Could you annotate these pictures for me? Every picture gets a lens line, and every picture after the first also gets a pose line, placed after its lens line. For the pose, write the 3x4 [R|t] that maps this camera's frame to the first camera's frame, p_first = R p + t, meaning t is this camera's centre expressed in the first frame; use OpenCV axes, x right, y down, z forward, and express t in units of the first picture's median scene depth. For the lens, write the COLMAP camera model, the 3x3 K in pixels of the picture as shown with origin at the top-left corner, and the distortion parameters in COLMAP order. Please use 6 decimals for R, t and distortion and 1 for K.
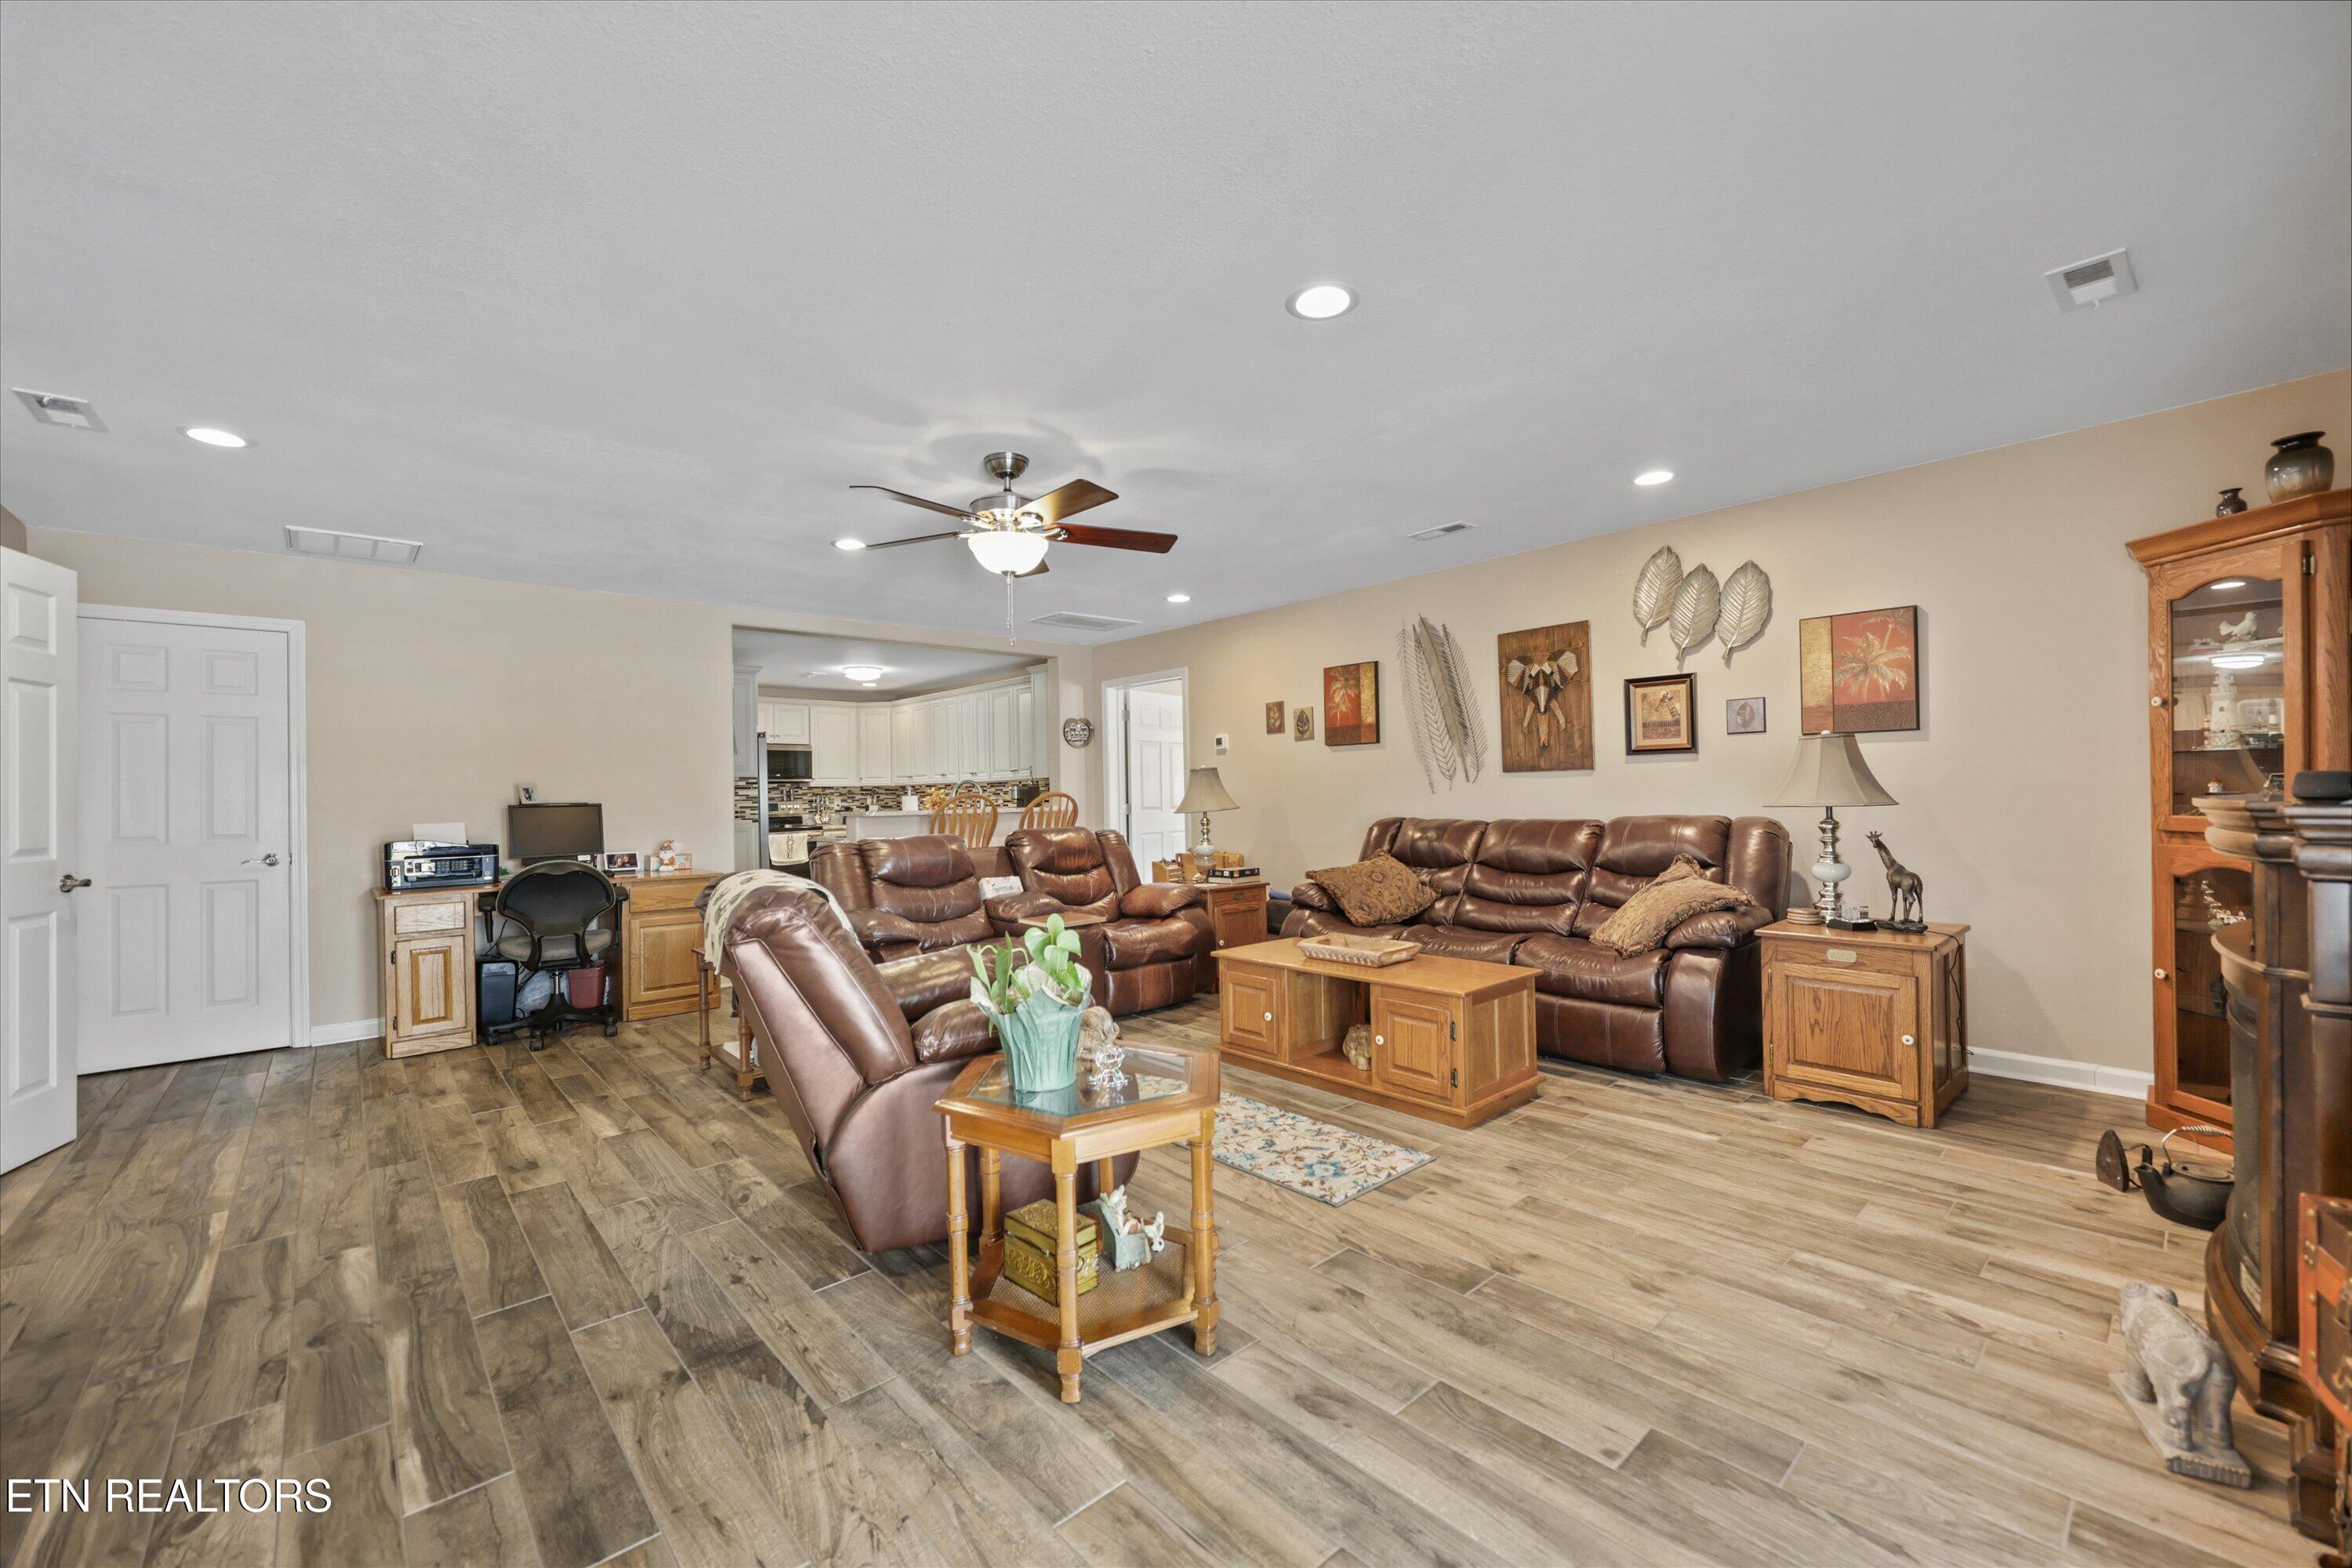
lens RADIAL K [[961.5, 0, 1180.6], [0, 961.5, 790.2], [0, 0, 1]] dist [-0.000792, -0.000035]
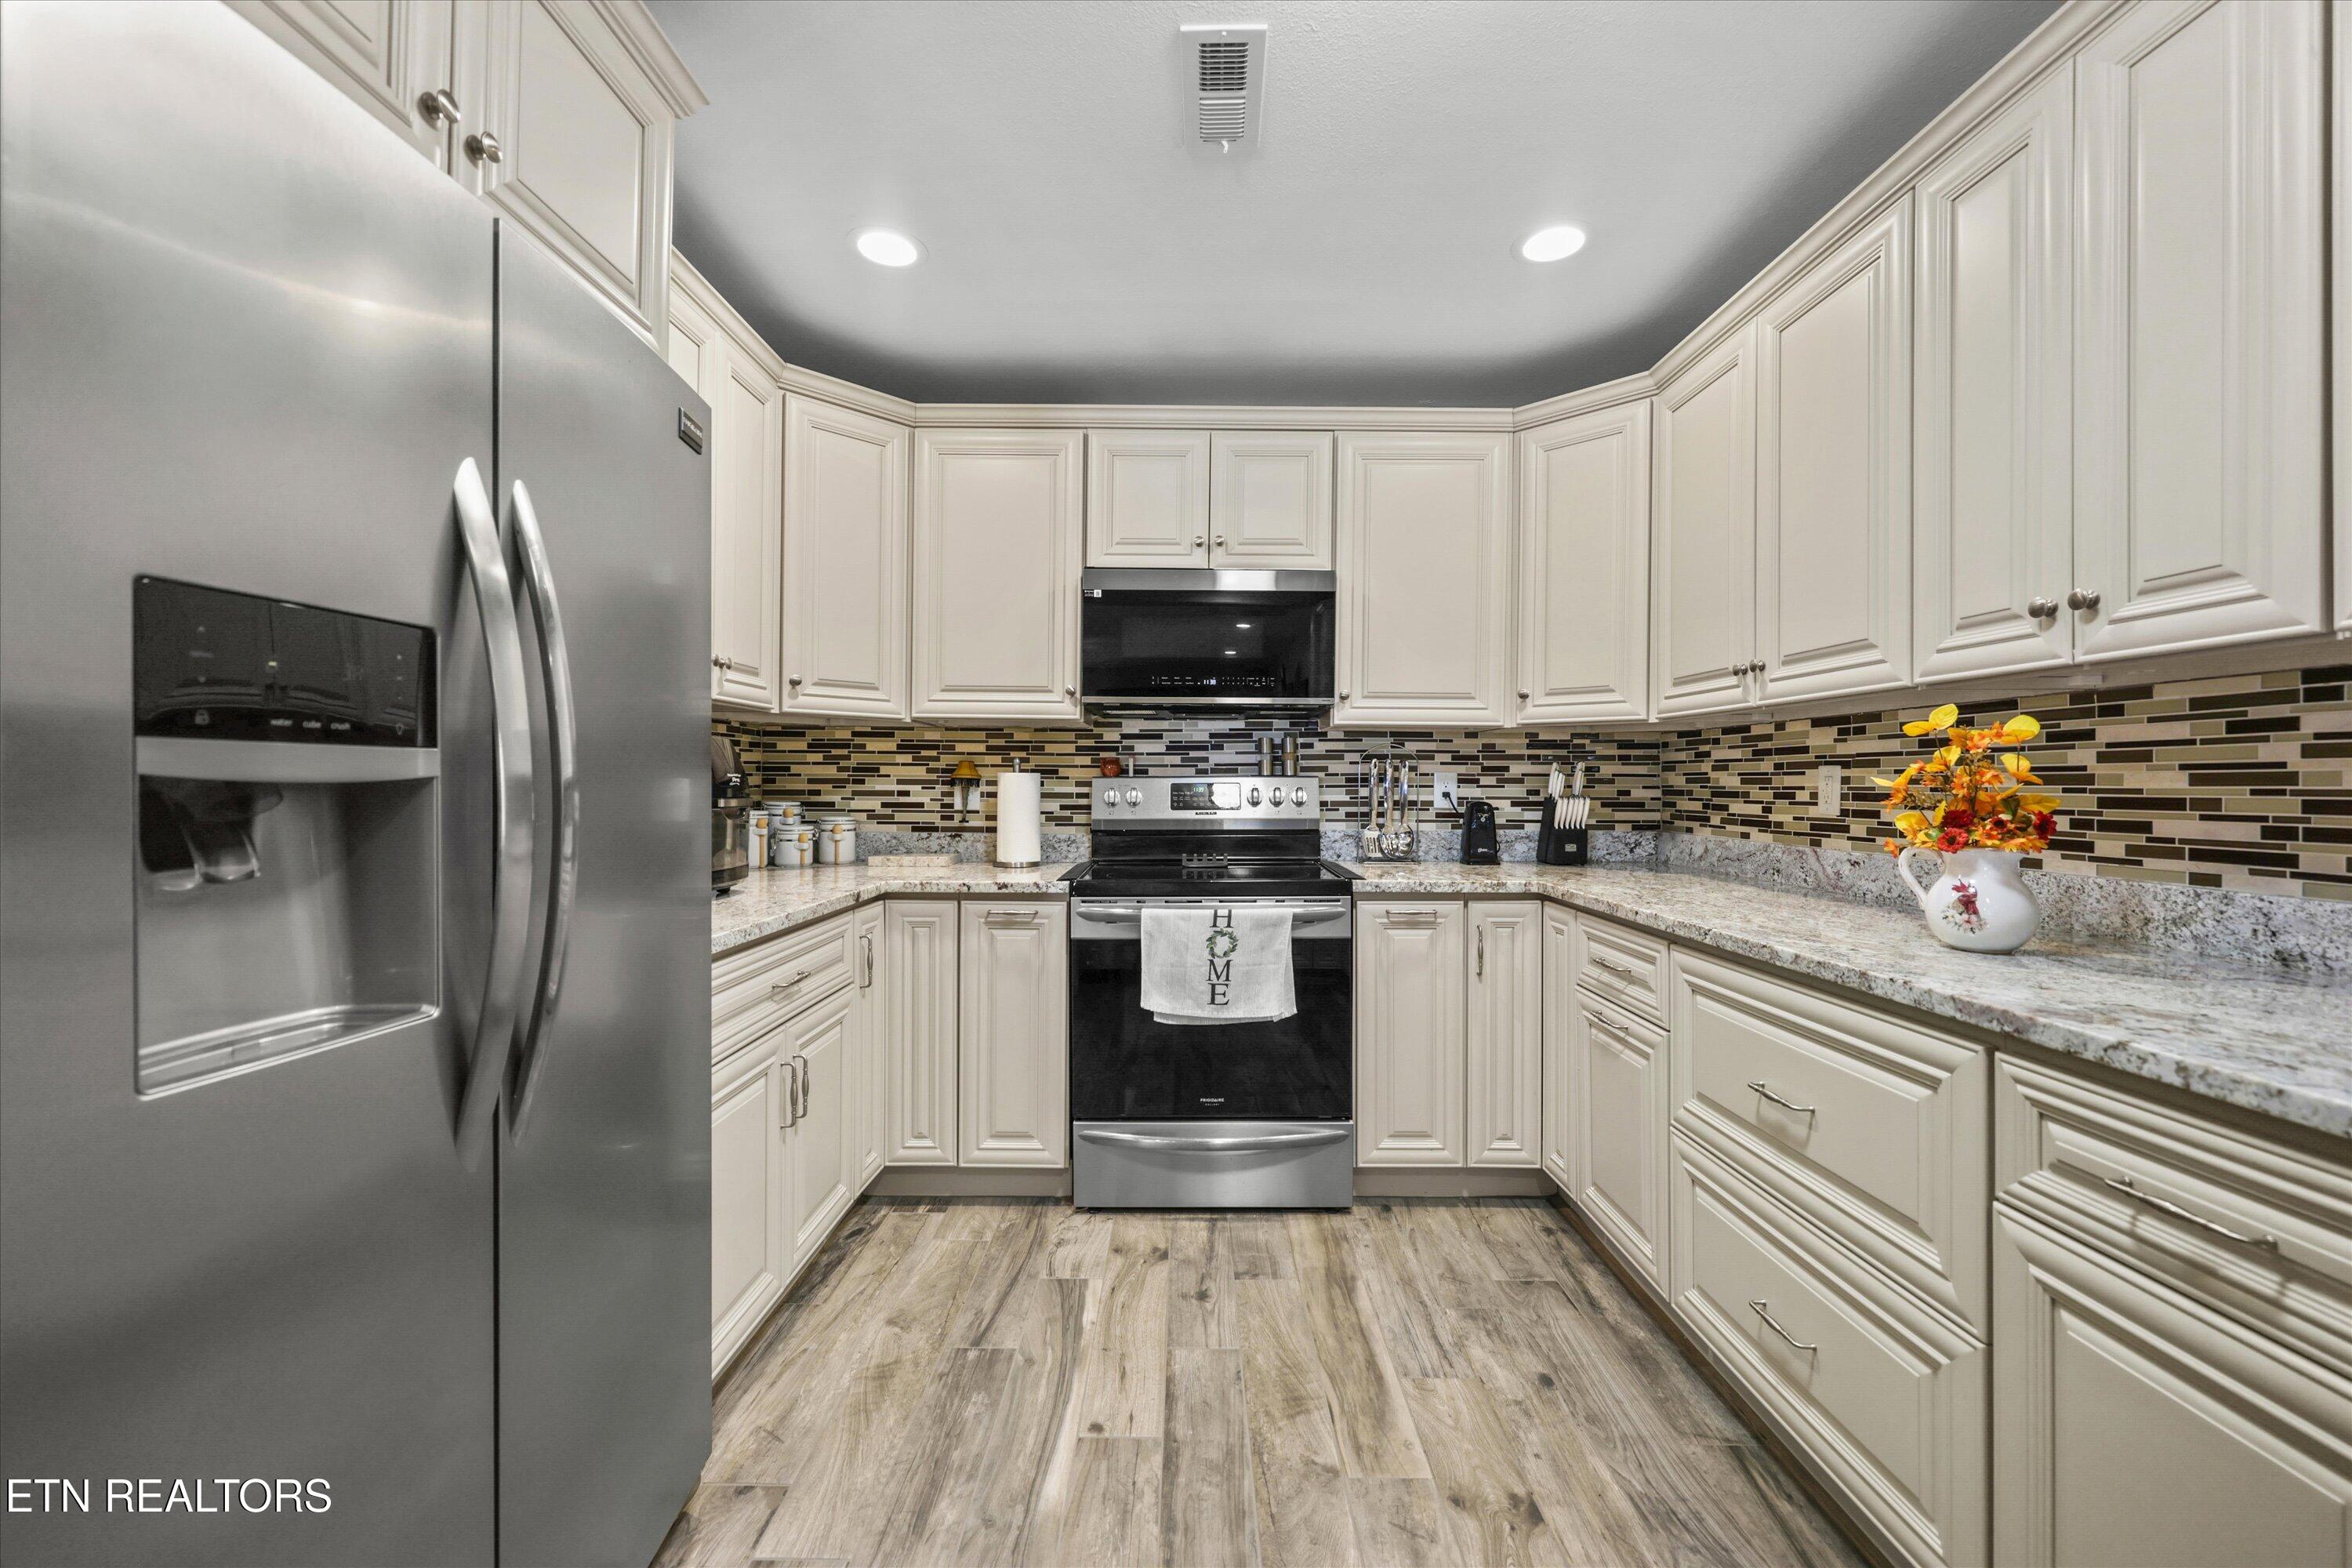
lens RADIAL K [[961.5, 0, 1170.0], [0, 961.5, 787.4], [0, 0, 1]] dist [-0.000792, -0.000035]
pose [[0.743255, 0.015728, -0.668824, -0.232843], [-0.006513, 0.999846, 0.016274, 0.009619], [0.668977, -0.007739, 0.743243, 0.755403]]
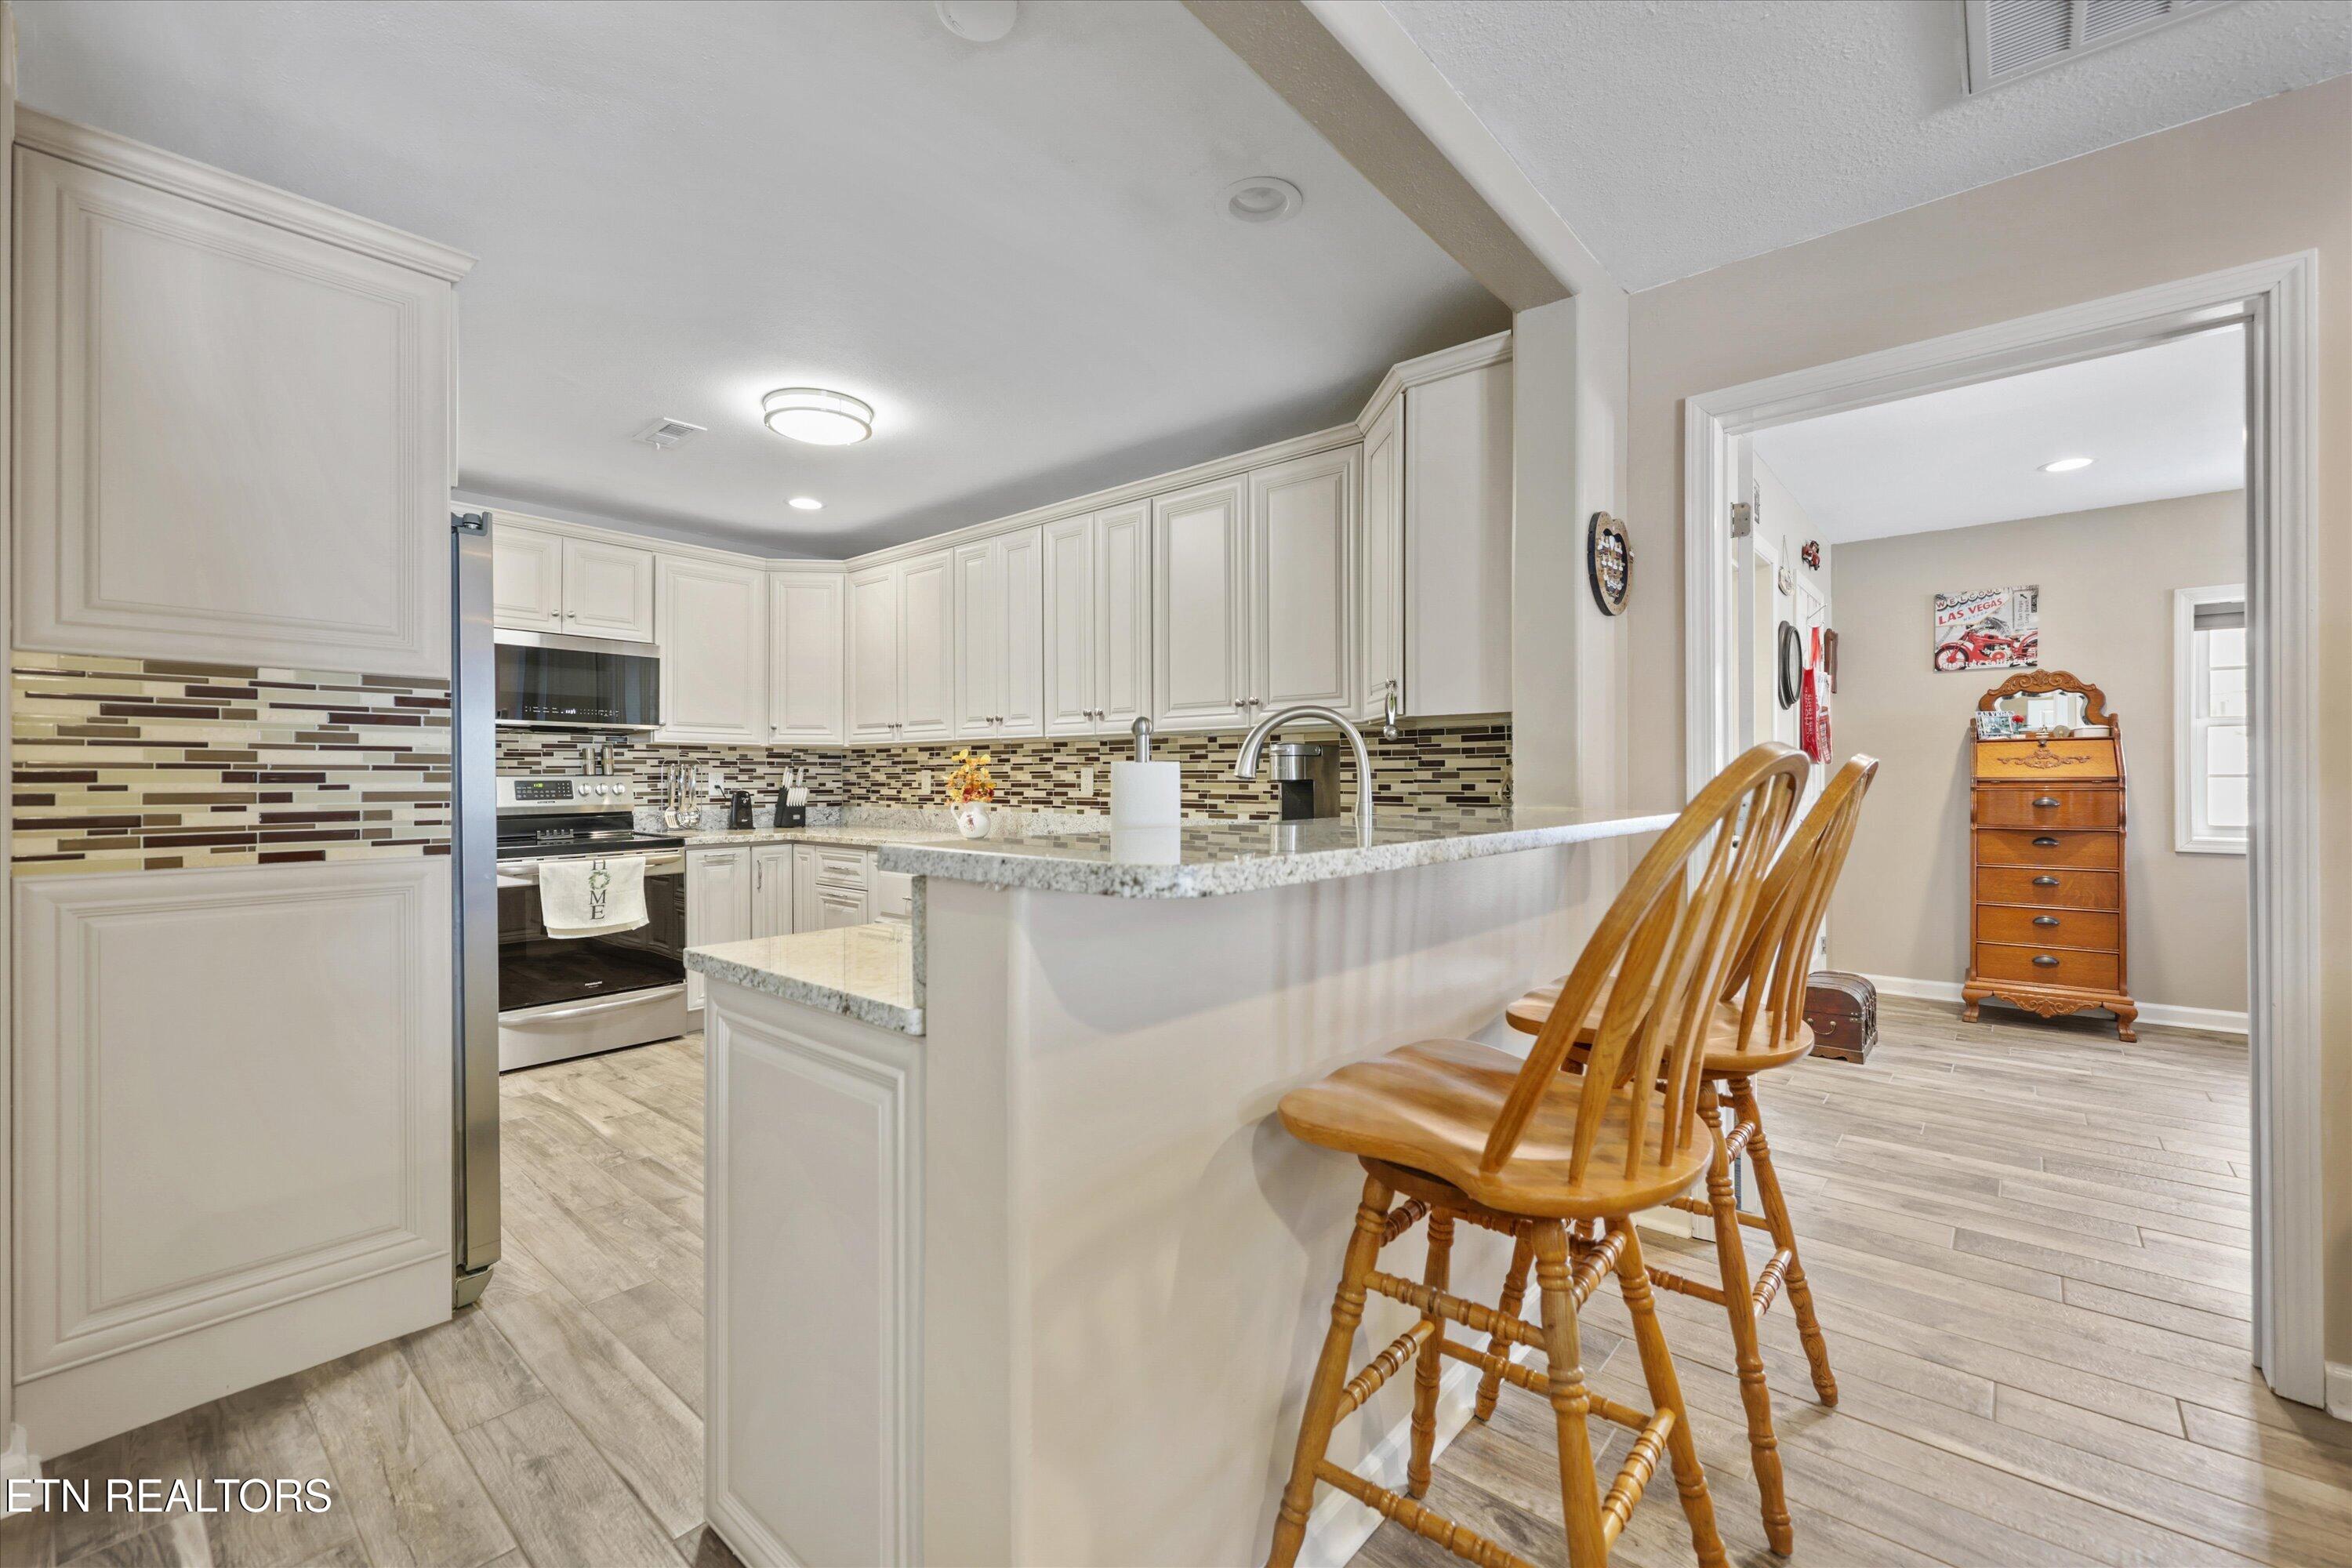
lens RADIAL K [[961.5, 0, 1166.8], [0, 961.5, 779.4], [0, 0, 1]] dist [-0.000792, -0.000035]
pose [[0.992144, 0.007411, 0.124883, -0.210297], [-0.008230, 0.999948, 0.006040, 0.007976], [-0.124832, -0.007021, 0.992153, 0.543456]]
